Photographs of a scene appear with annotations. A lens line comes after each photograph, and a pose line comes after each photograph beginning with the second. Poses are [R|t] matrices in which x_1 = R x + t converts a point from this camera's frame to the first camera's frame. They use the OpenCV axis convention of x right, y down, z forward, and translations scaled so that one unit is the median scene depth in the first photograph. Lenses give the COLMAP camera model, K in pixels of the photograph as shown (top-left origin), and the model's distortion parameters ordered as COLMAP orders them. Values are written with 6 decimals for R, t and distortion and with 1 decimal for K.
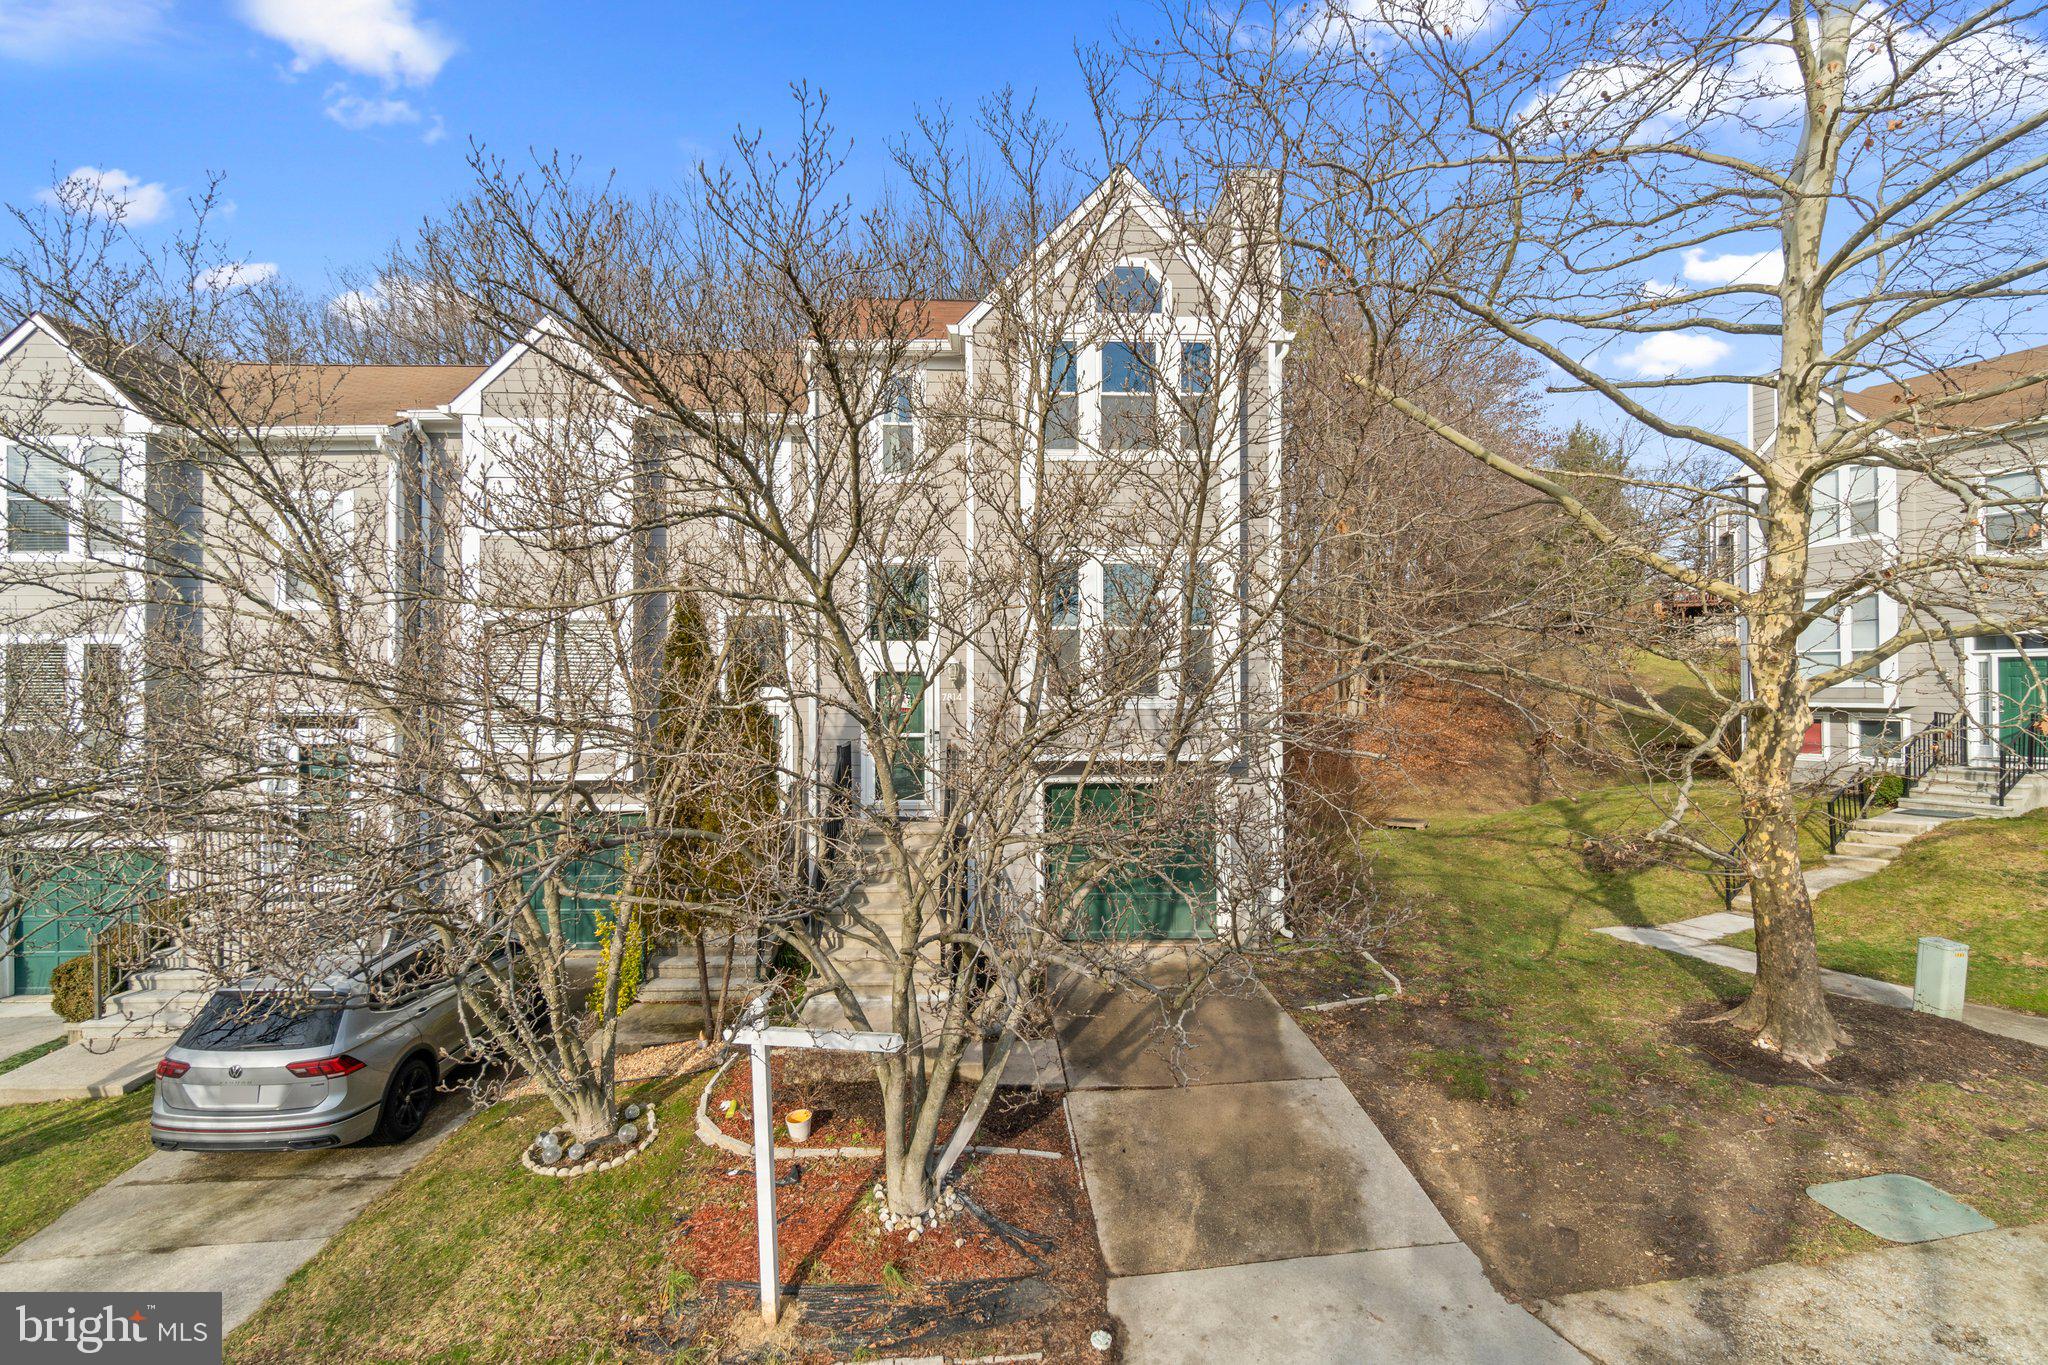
lens RADIAL K [[940.9, 0, 1024.2], [0, 940.9, 685.2], [0, 0, 1]] dist [0.001061, -0.000846]
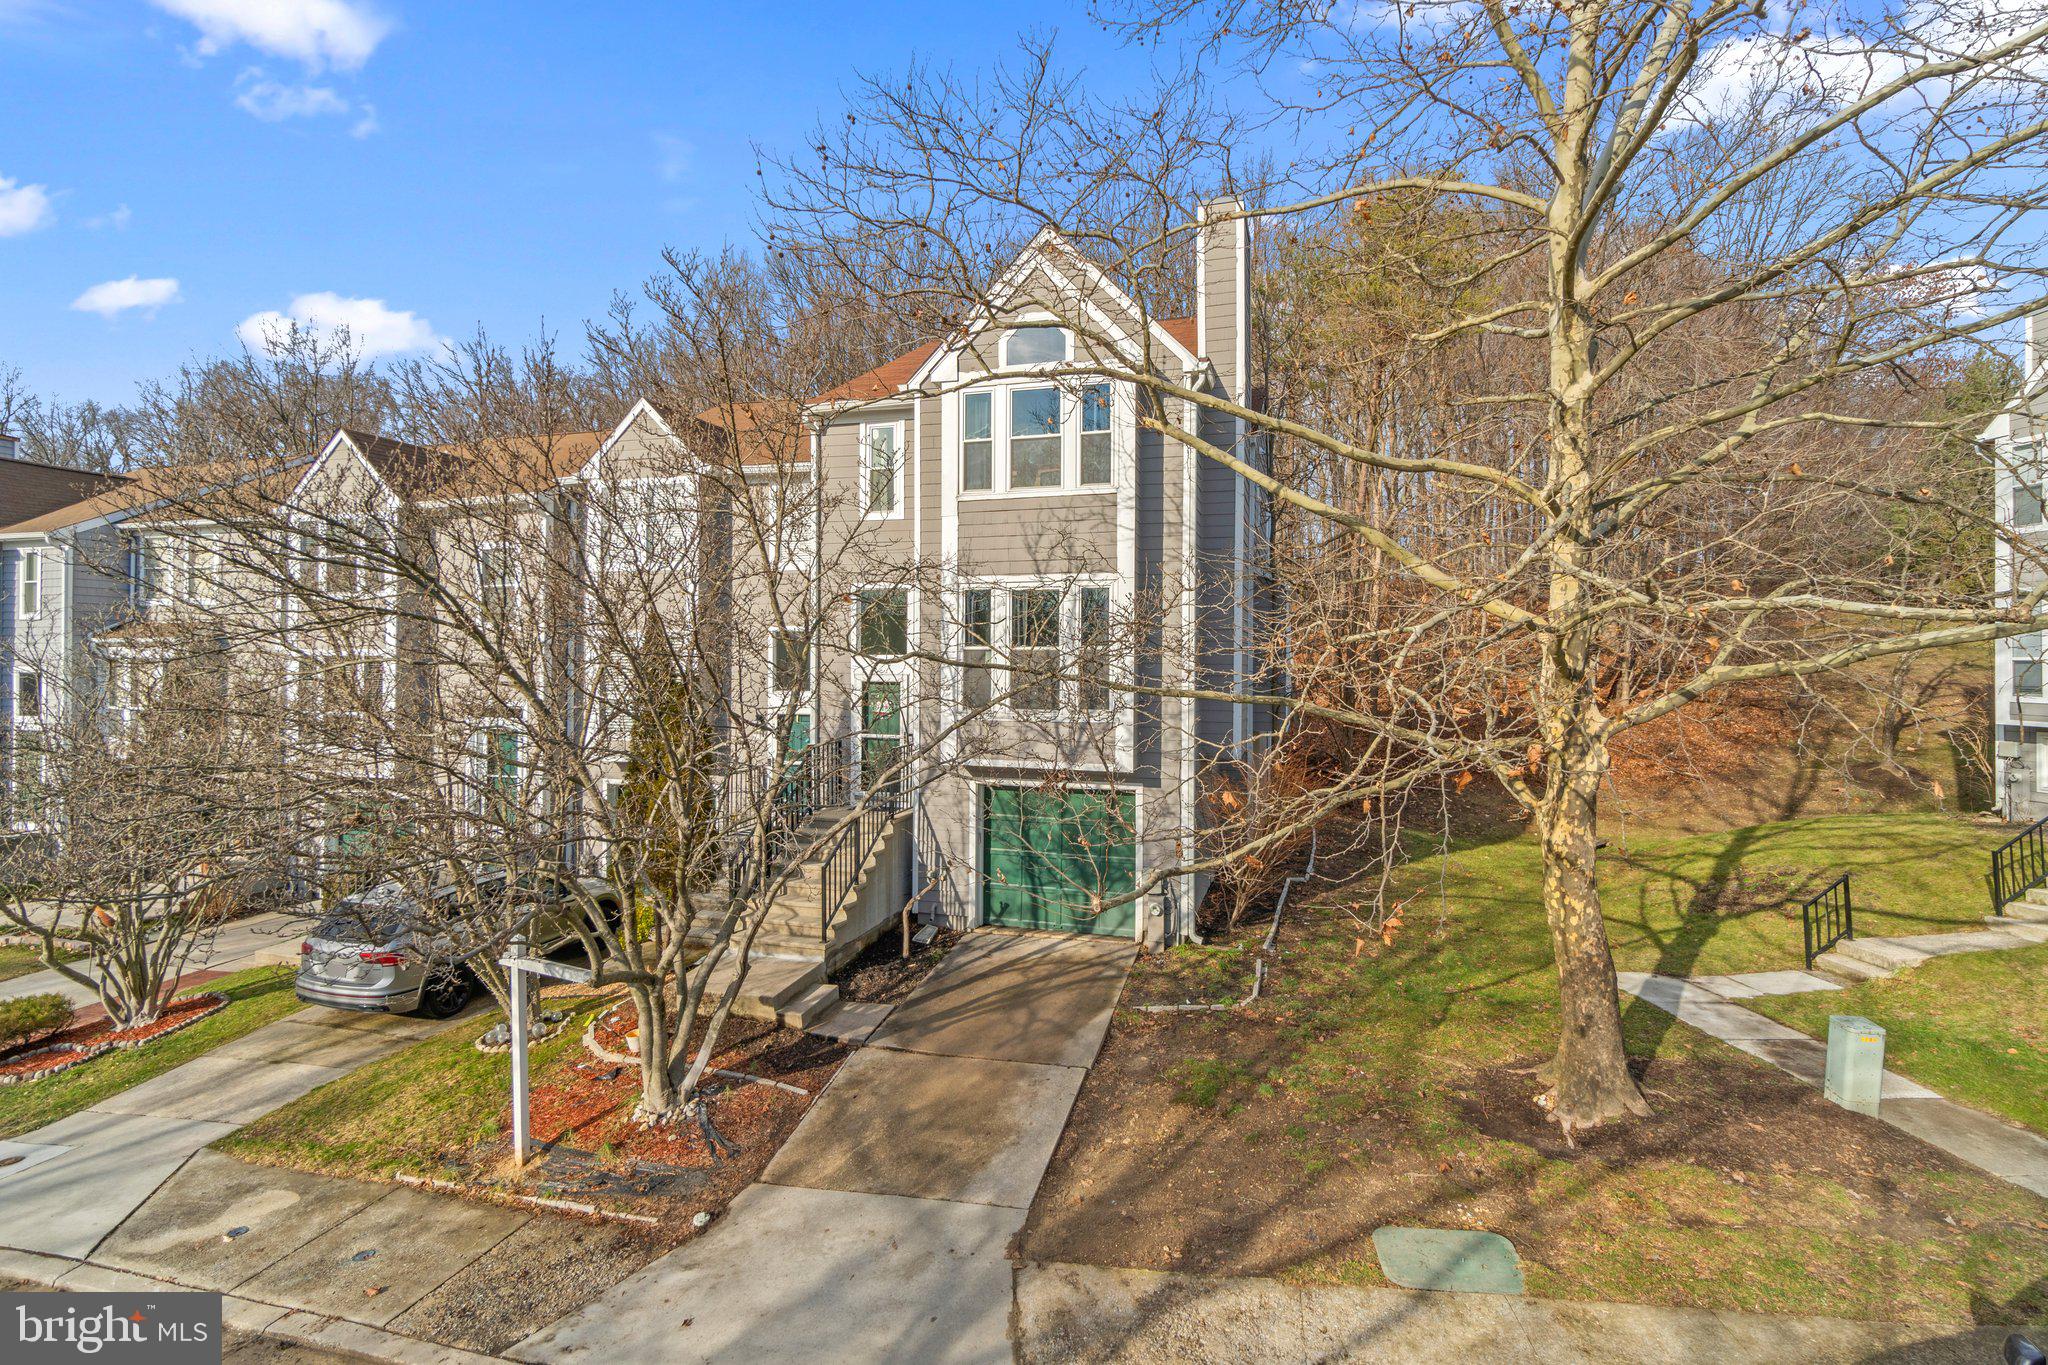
lens RADIAL K [[940.9, 0, 1023.3], [0, 940.9, 674.3], [0, 0, 1]] dist [0.001061, -0.000846]
pose [[0.948316, 0.010782, -0.317143, 0.589222], [-0.008430, 0.999926, 0.008788, -0.052870], [0.317214, -0.005660, 0.948337, -0.066203]]
